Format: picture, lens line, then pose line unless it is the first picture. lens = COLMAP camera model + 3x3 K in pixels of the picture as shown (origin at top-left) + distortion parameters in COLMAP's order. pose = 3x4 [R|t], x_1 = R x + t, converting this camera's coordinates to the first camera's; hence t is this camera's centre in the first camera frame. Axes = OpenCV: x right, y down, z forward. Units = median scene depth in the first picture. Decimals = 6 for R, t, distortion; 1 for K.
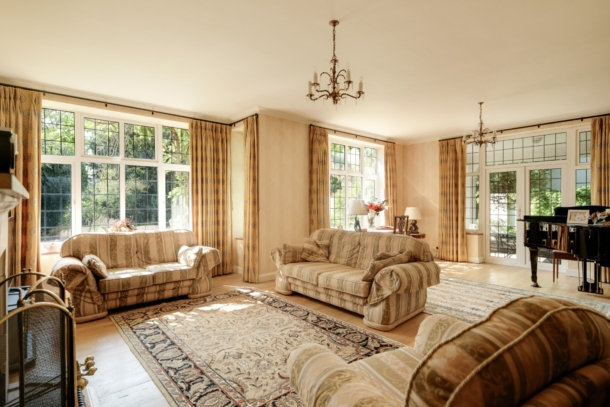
lens RADIAL K [[313.9, 0, 305.0], [0, 313.9, 203.5], [0, 0, 1]] dist [0.001764, 0.000101]
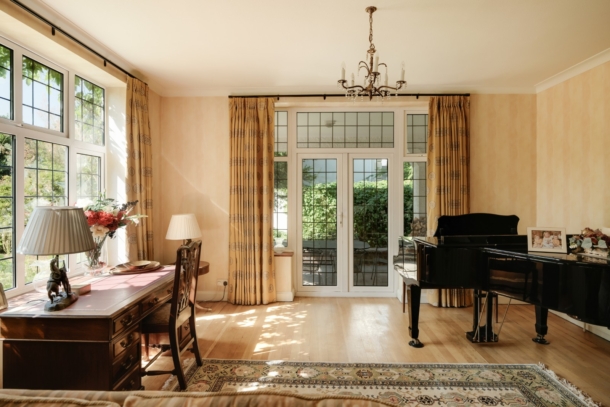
lens RADIAL K [[332.4, 0, 304.2], [0, 332.4, 193.6], [0, 0, 1]] dist [-0.001906, 0.000263]
pose [[0.671130, 0.000139, 0.741340, 0.070689], [0.000835, 0.999999, -0.000944, -0.022910], [-0.741339, 0.001252, 0.671129, 0.503775]]
